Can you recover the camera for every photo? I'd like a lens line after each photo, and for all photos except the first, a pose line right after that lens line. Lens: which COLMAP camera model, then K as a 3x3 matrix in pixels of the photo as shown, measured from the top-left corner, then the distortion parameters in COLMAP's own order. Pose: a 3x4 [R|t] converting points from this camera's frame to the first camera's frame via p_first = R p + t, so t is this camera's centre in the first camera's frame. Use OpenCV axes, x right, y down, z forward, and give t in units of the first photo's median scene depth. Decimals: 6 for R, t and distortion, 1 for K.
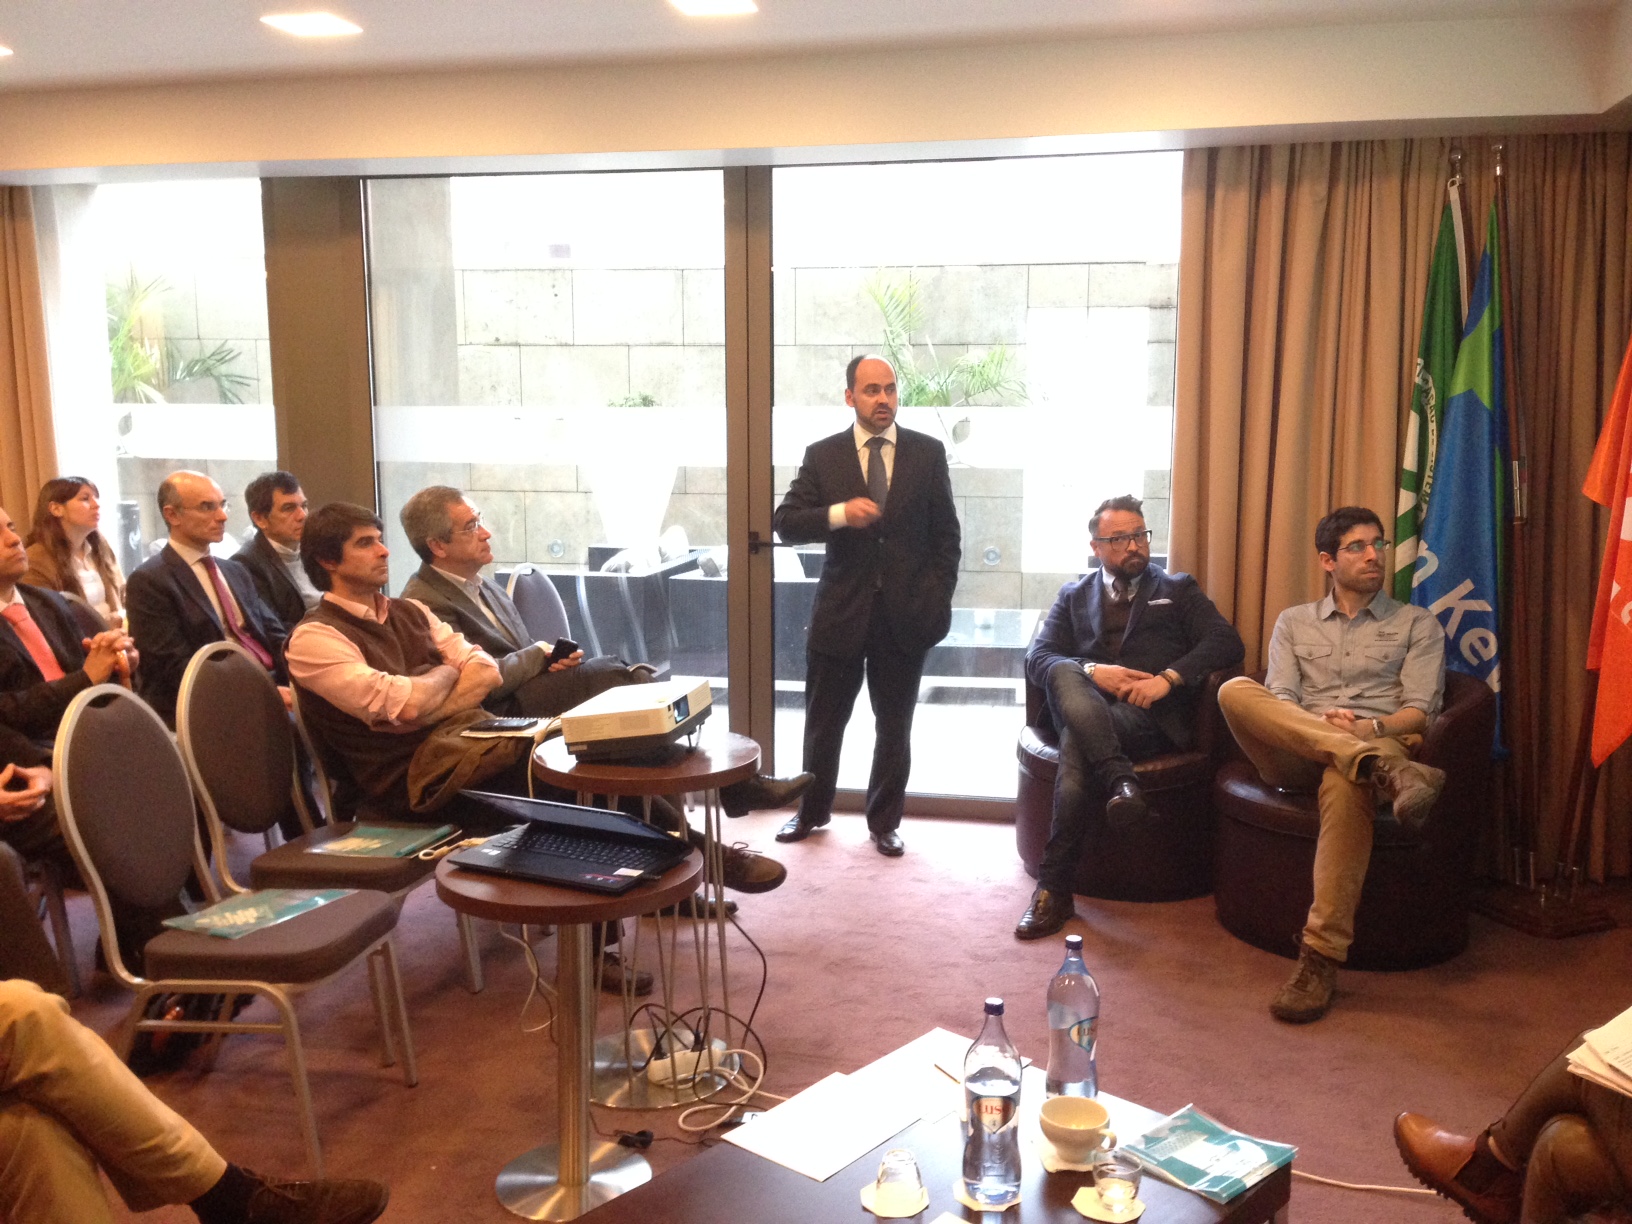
lens RADIAL K [[1480.4, 0, 815.9], [0, 1480.4, 606.3], [0, 0, 1]] dist [0.135192, -0.222605]
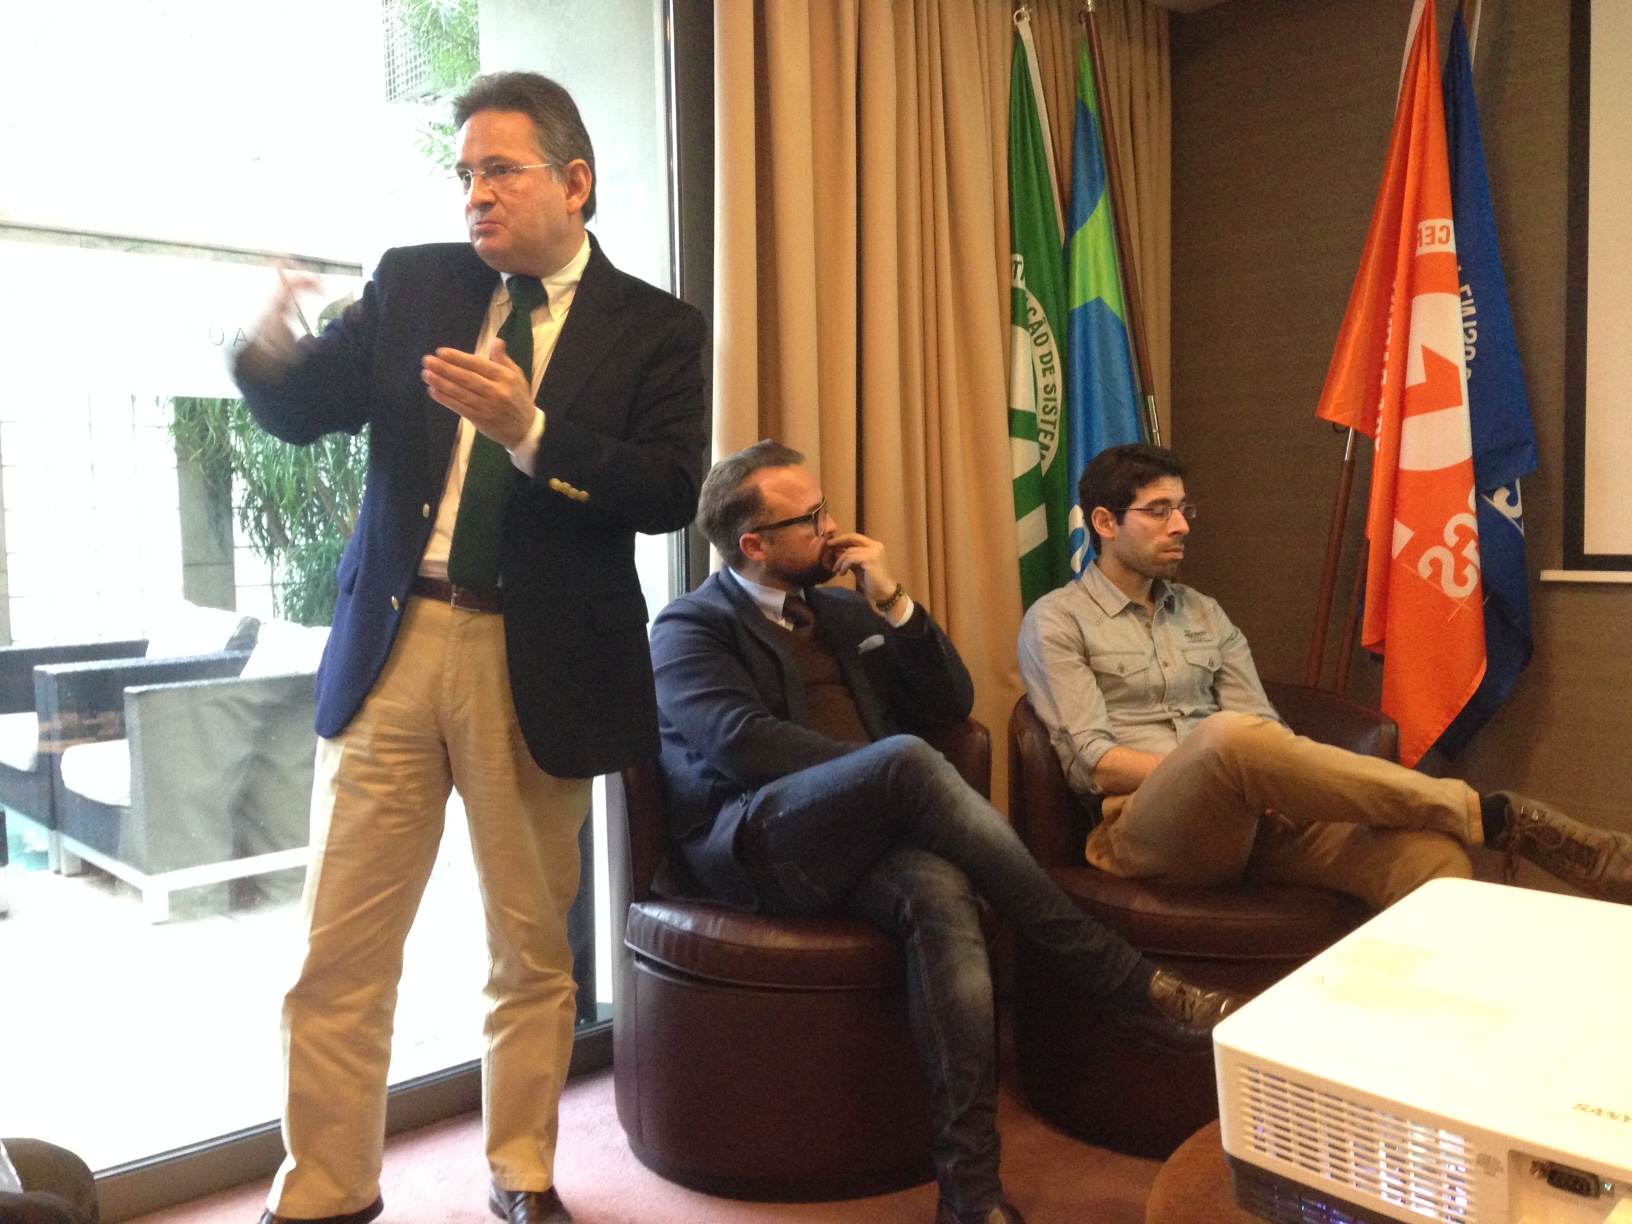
lens RADIAL K [[1482.3, 0, 823.5], [0, 1482.3, 610.8], [0, 0, 1]] dist [0.134485, -0.221120]
pose [[0.562495, -0.066626, 0.824112, -0.245269], [0.128849, 0.991634, -0.007776, -0.004471], [-0.816699, 0.110560, 0.566374, 0.699388]]
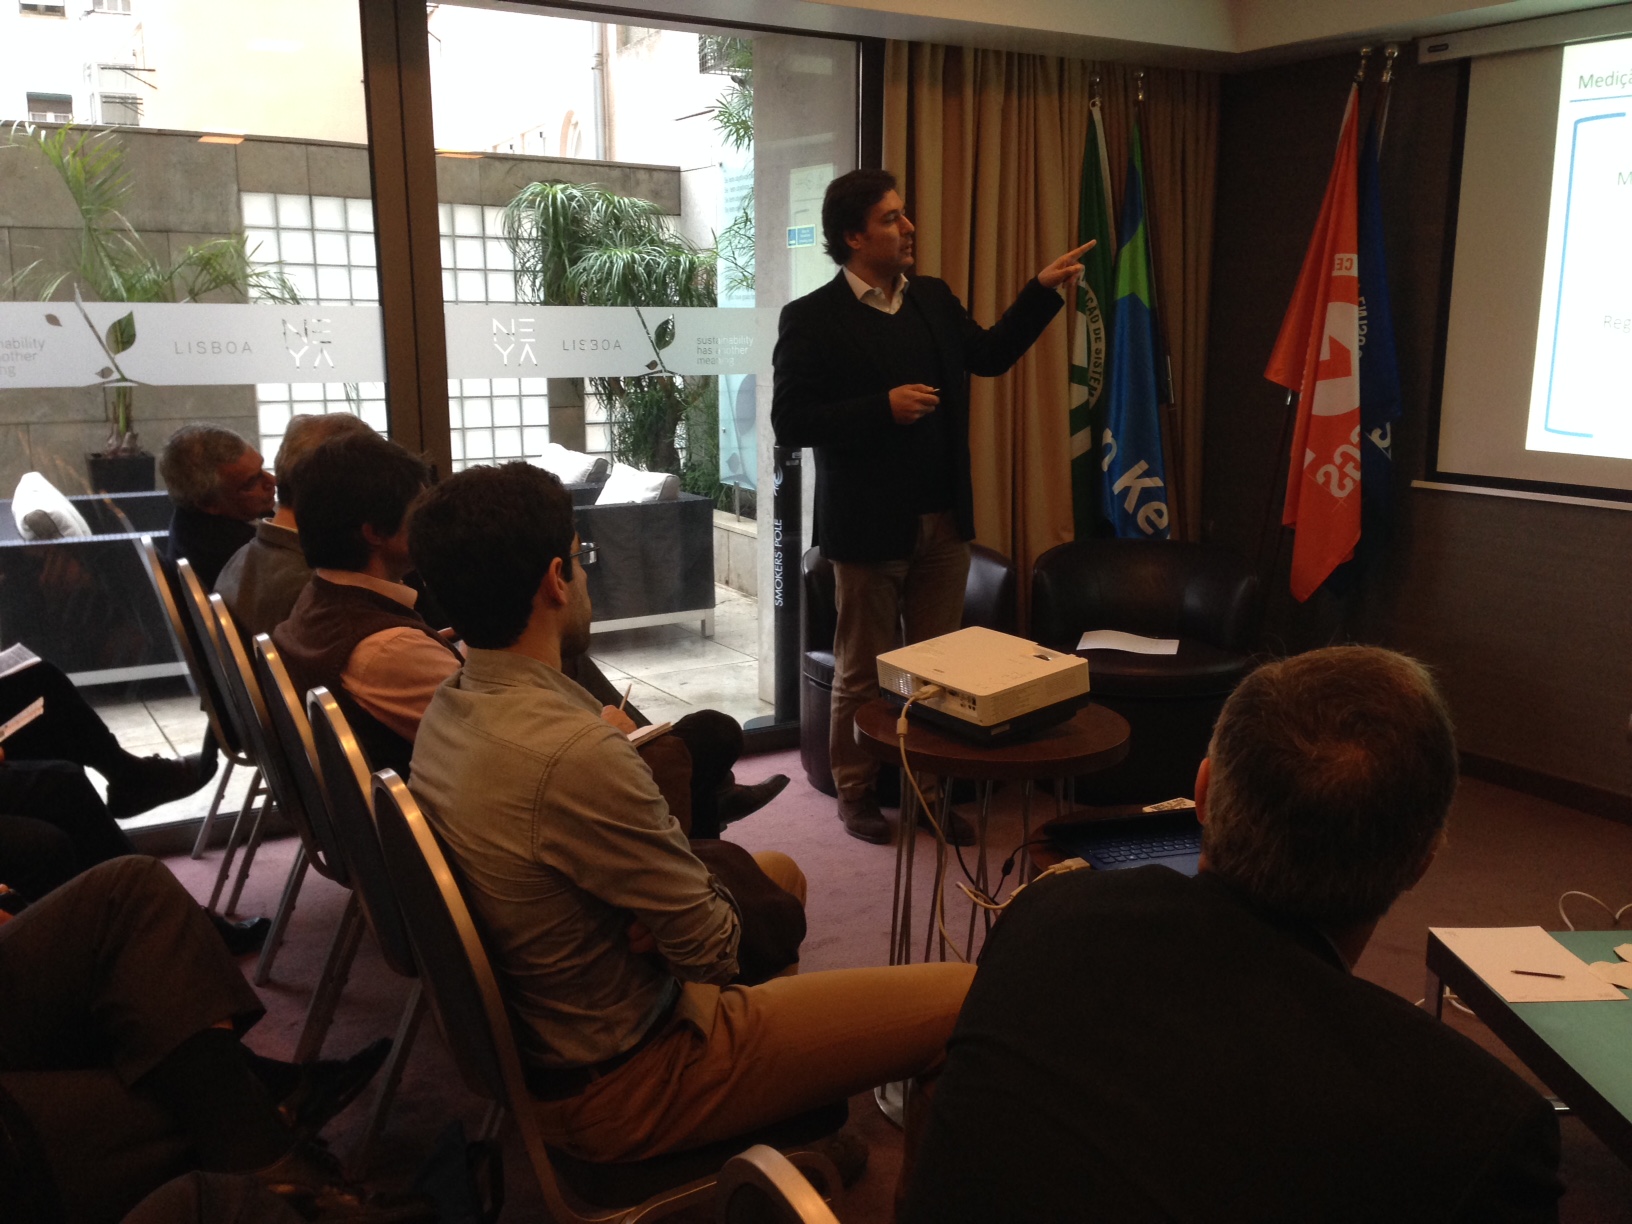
lens RADIAL K [[1480.4, 0, 815.9], [0, 1480.4, 606.3], [0, 0, 1]] dist [0.135192, -0.222605]
pose [[0.719593, -0.133099, 0.681521, -0.527654], [0.093637, 0.991093, 0.094689, -0.037878], [-0.688054, -0.004322, 0.725647, 0.337580]]
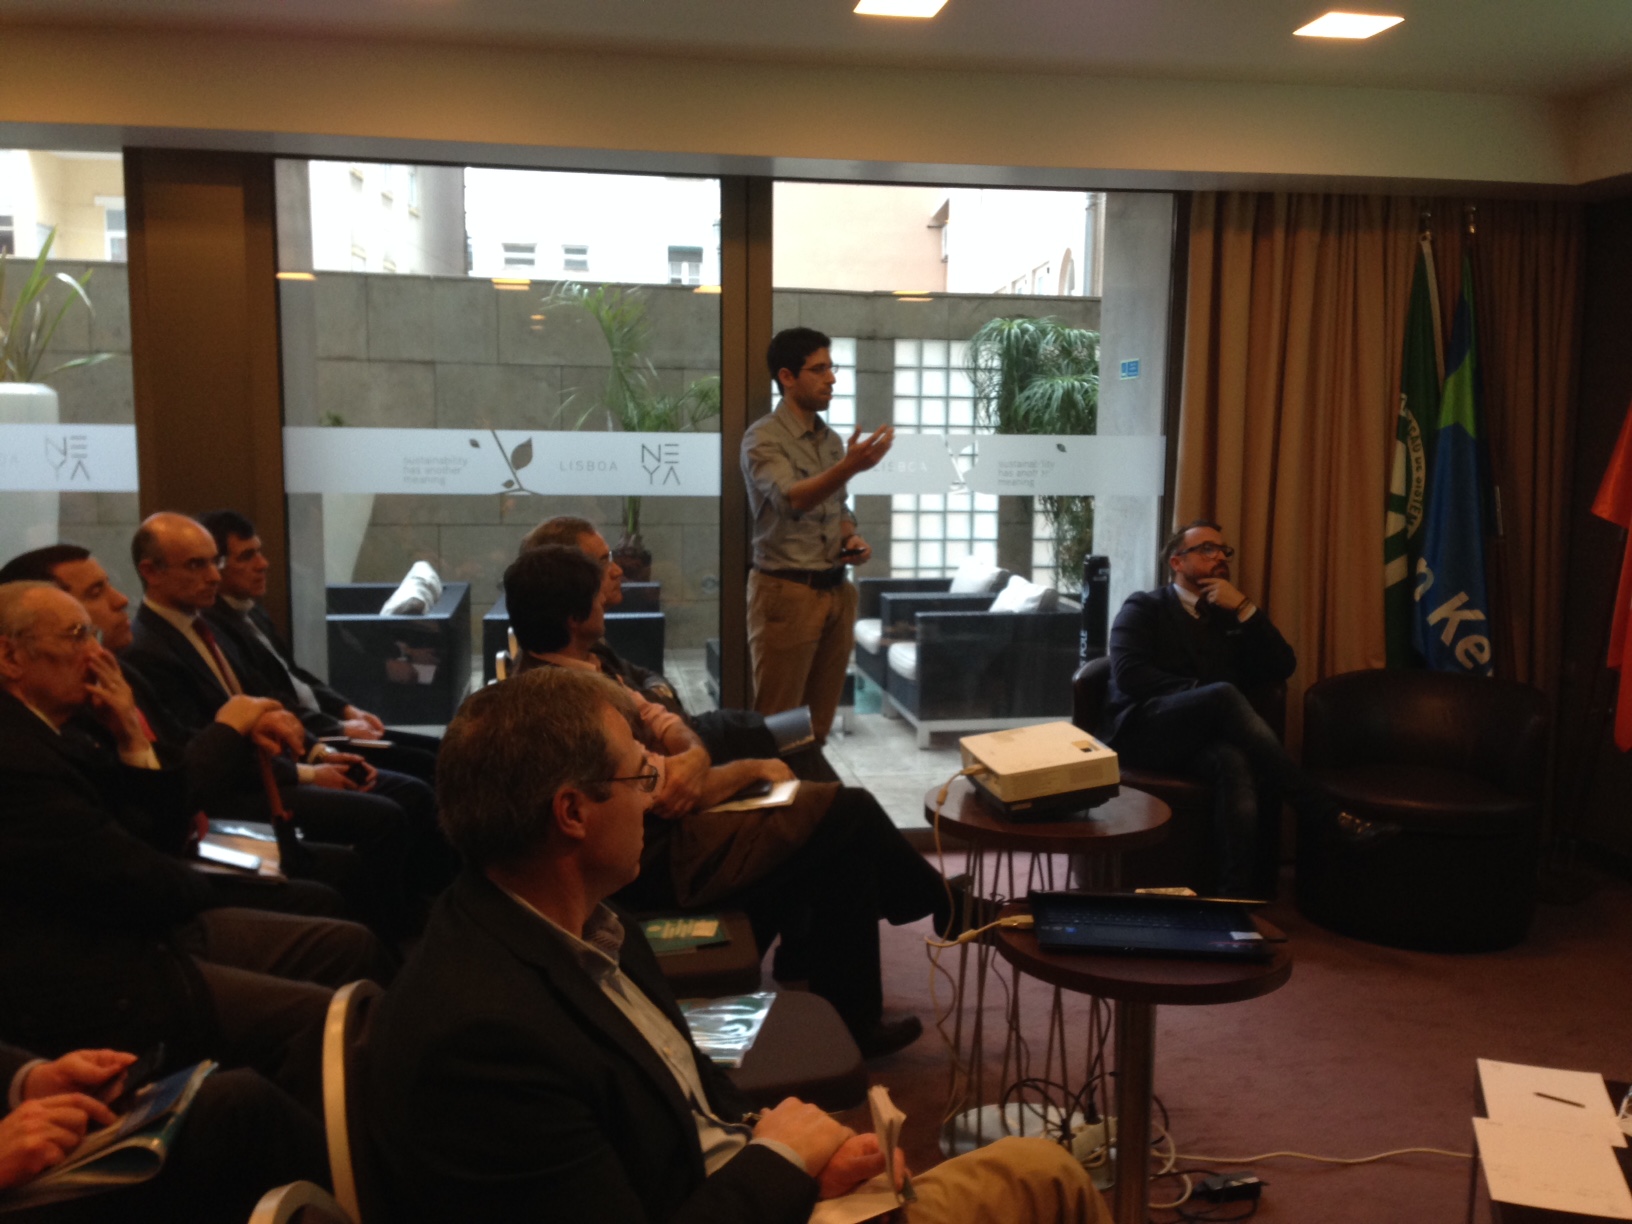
lens RADIAL K [[1480.4, 0, 815.9], [0, 1480.4, 606.3], [0, 0, 1]] dist [0.135192, -0.222605]
pose [[0.926803, -0.035241, 0.373892, -0.421978], [0.041458, 0.999103, -0.008595, -0.017292], [-0.373254, 0.023467, 0.927432, 0.139480]]
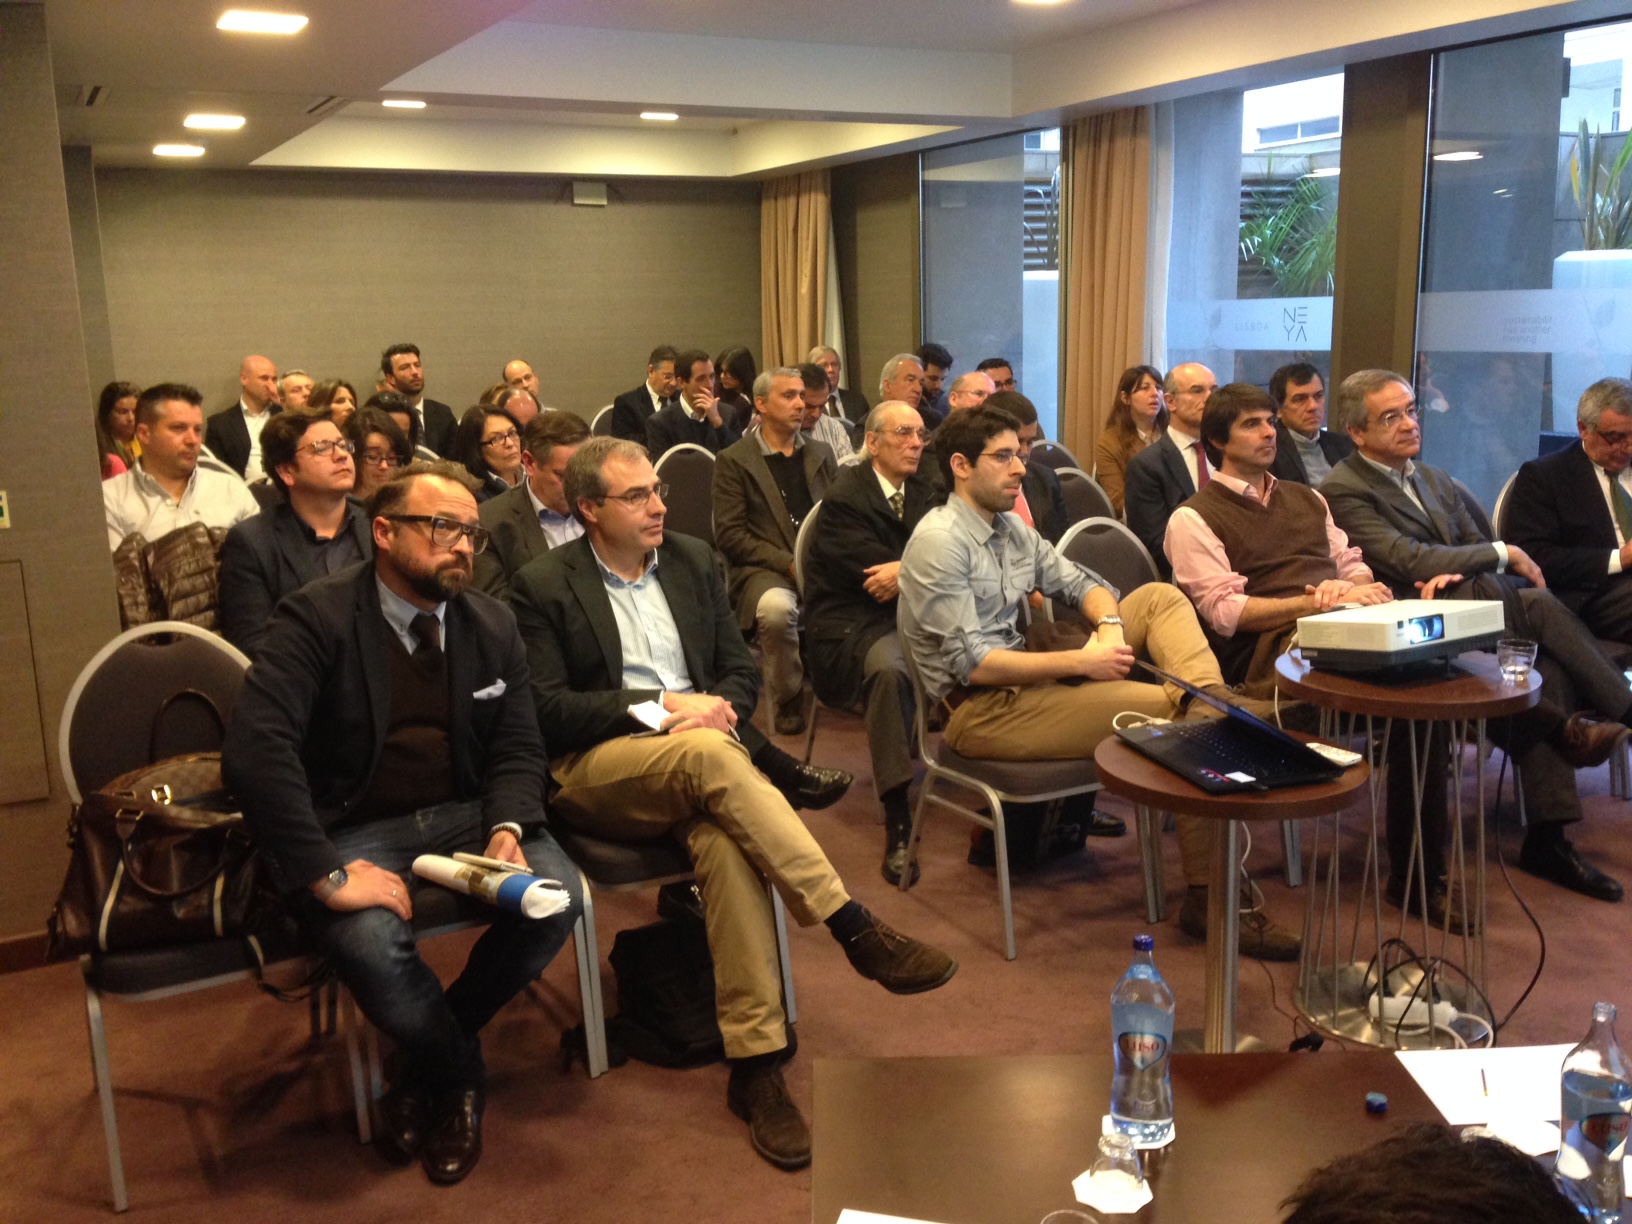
lens RADIAL K [[1478.4, 0, 785.4], [0, 1478.4, 608.6], [0, 0, 1]] dist [0.135726, -0.218713]
pose [[0.647458, 0.132037, -0.750576, 0.238905], [-0.076433, 0.991162, 0.108427, -0.008546], [0.758259, -0.012833, 0.651827, 0.075390]]
